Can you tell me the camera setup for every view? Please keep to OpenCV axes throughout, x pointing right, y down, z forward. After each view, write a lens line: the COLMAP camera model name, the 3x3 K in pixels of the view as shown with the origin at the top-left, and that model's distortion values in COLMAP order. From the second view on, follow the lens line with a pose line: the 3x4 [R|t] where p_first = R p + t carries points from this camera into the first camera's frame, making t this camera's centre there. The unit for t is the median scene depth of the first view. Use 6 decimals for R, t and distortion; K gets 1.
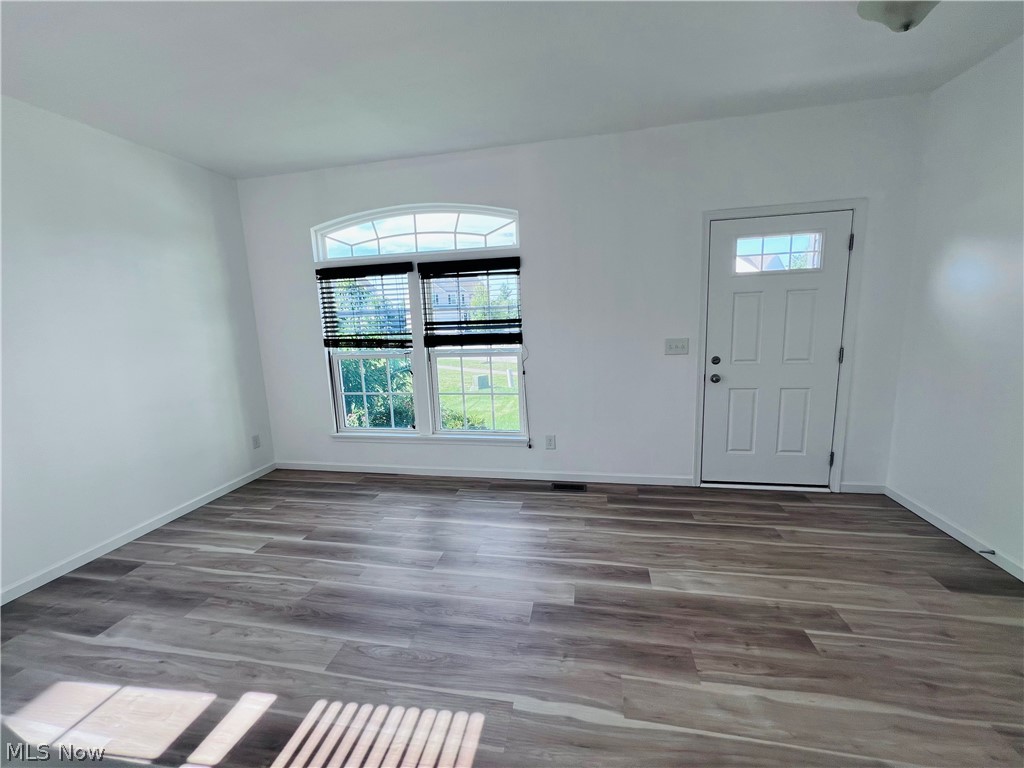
lens RADIAL K [[412.5, 0, 512.0], [0, 412.5, 381.7], [0, 0, 1]] dist [0.000586, 0.000073]
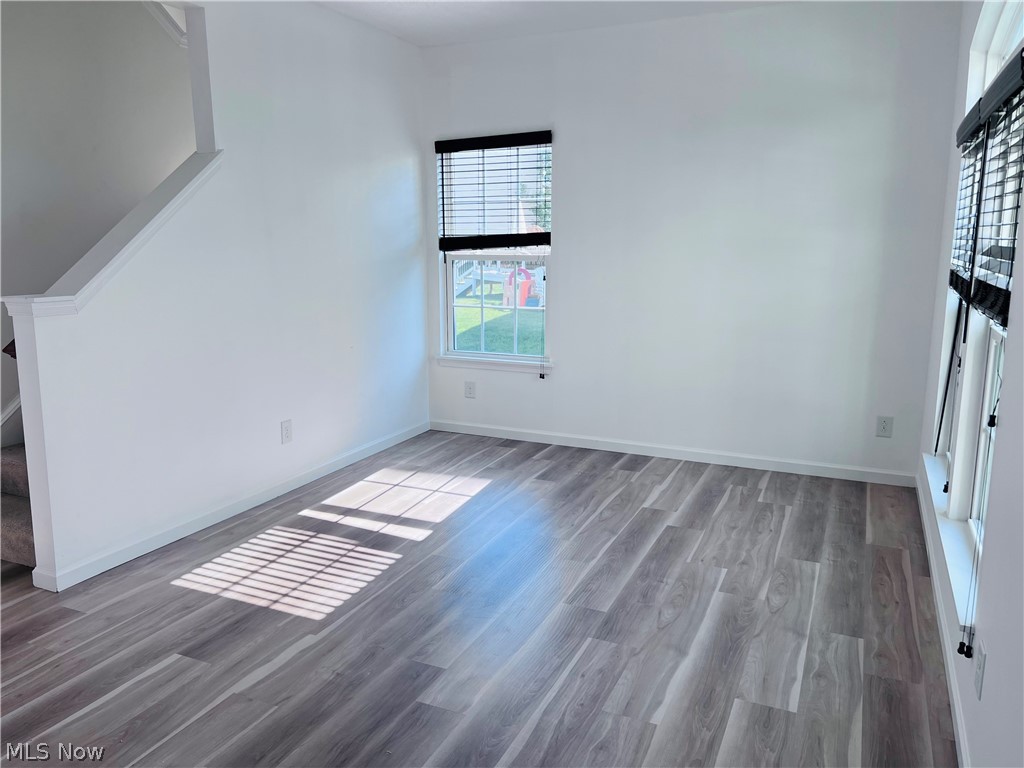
lens RADIAL K [[771.7, 0, 512.0], [0, 771.7, 384.0], [0, 0, 1]] dist [0.000458, -0.000762]
pose [[-0.234513, 0.217969, -0.947361, 0.906395], [-0.155420, 0.953595, 0.257877, -0.197651], [0.959608, 0.207715, -0.189754, 1.016214]]
